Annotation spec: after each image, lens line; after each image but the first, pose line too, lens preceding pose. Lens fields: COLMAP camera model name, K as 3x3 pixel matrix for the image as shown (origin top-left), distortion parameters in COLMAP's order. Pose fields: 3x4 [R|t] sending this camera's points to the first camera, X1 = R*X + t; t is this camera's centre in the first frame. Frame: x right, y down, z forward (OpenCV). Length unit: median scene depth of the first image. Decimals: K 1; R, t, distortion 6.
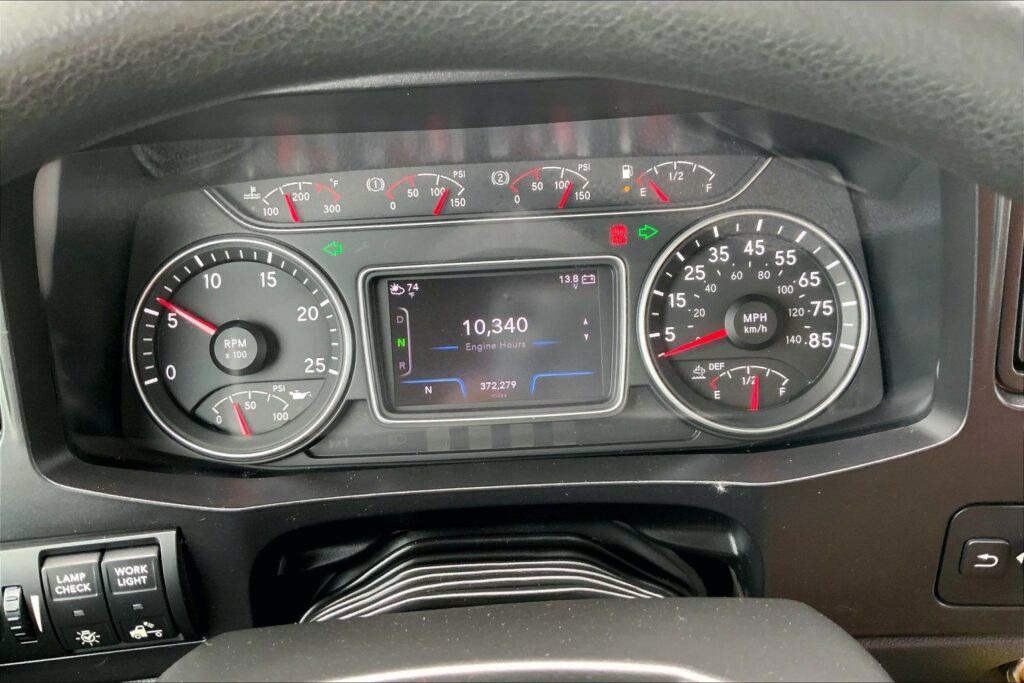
lens RADIAL K [[826.3, 0, 512.0], [0, 826.3, 341.5], [0, 0, 1]] dist [0.100375, -0.197393]
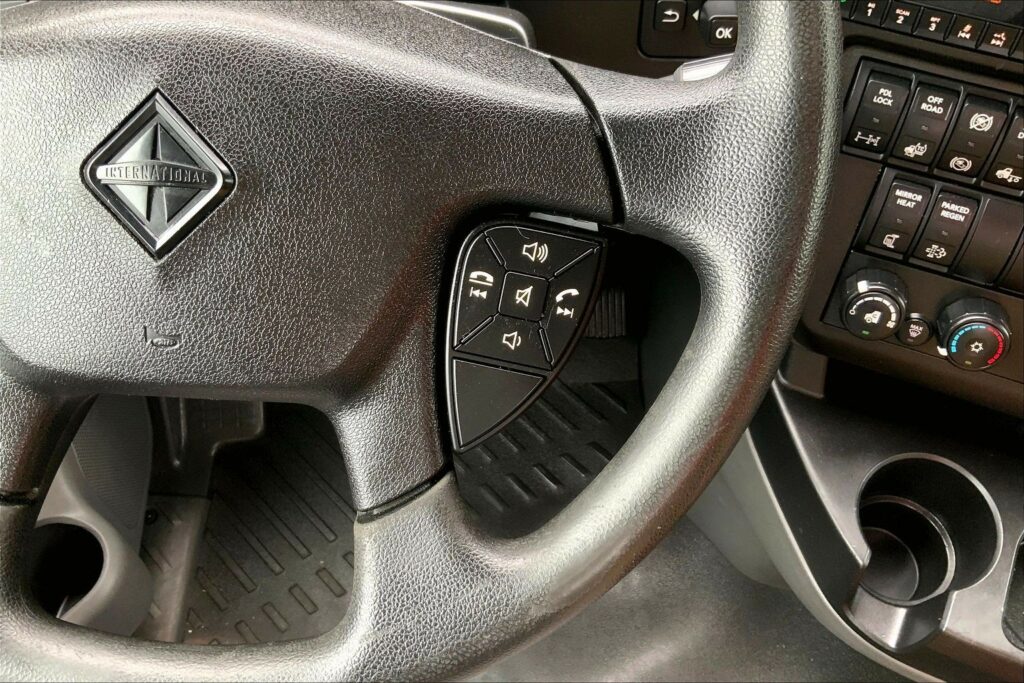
lens RADIAL K [[841.3, 0, 512.0], [0, 841.3, 341.5], [0, 0, 1]] dist [-0.005177, -0.012887]
pose [[0.999303, 0.008412, 0.036366, 0.226263], [-0.020303, 0.940042, 0.340455, 0.265094], [-0.031321, -0.340956, 0.939557, -0.434248]]
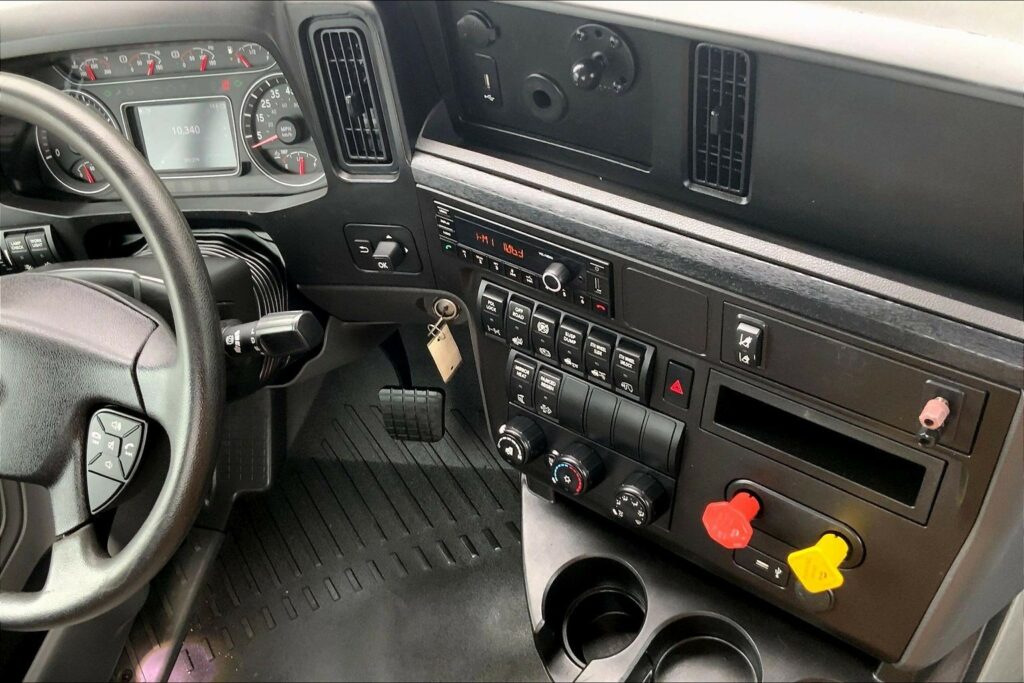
lens RADIAL K [[992.1, 0, 511.8], [0, 992.1, 367.5], [0, 0, 1]] dist [0.046602, -0.157747]
pose [[0.959230, 0.066445, -0.274704, 1.465784], [0.027856, 0.945011, 0.325850, -0.243807], [0.281249, -0.320218, 0.904632, -1.164204]]
